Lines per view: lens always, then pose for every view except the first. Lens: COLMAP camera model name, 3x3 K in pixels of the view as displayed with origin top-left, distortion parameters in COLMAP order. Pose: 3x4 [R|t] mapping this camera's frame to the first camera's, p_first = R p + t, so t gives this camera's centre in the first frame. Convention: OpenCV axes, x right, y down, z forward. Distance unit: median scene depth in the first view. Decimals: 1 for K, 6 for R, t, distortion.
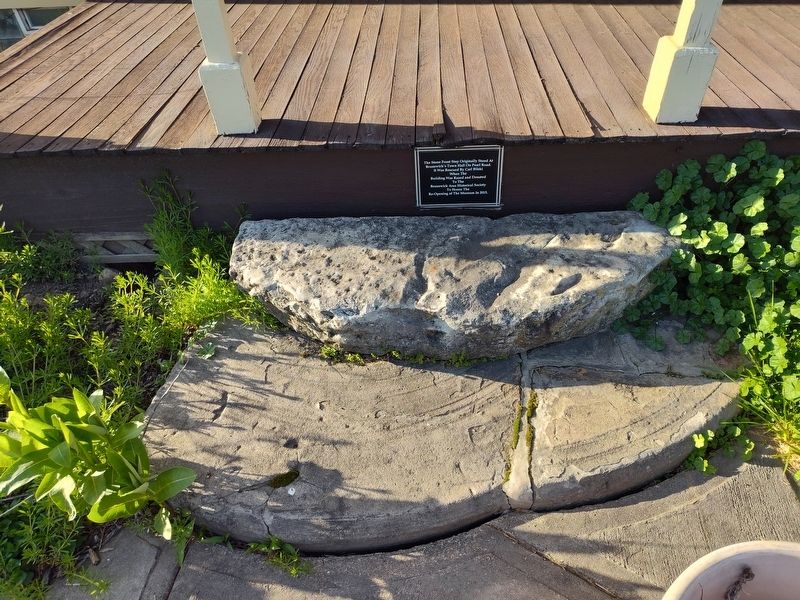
lens RADIAL K [[535.7, 0, 402.8], [0, 535.7, 293.4], [0, 0, 1]] dist [0.024435, -0.023996]
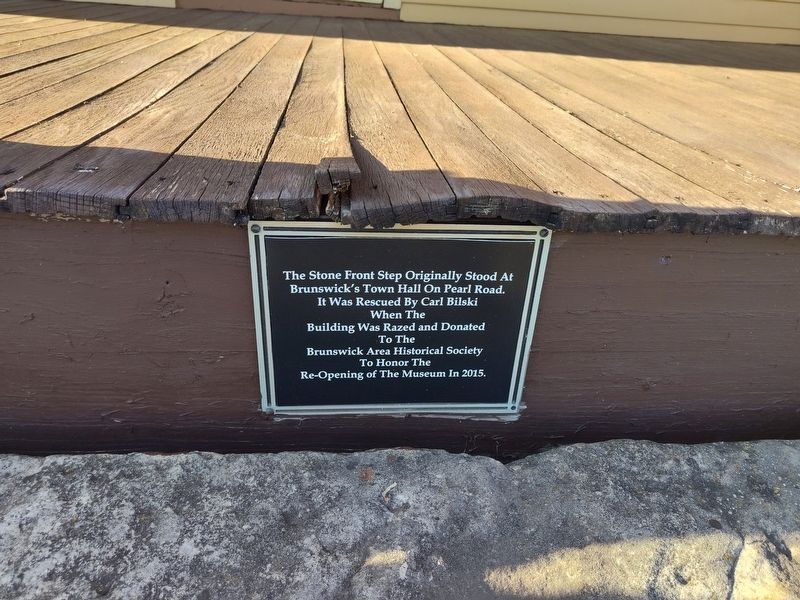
lens RADIAL K [[535.7, 0, 397.1], [0, 535.7, 298.7], [0, 0, 1]] dist [0.024435, -0.023996]
pose [[0.985907, 0.033770, 0.163852, 0.052671], [0.002753, 0.976008, -0.217716, -0.166531], [-0.167273, 0.215099, 0.962160, 0.708601]]
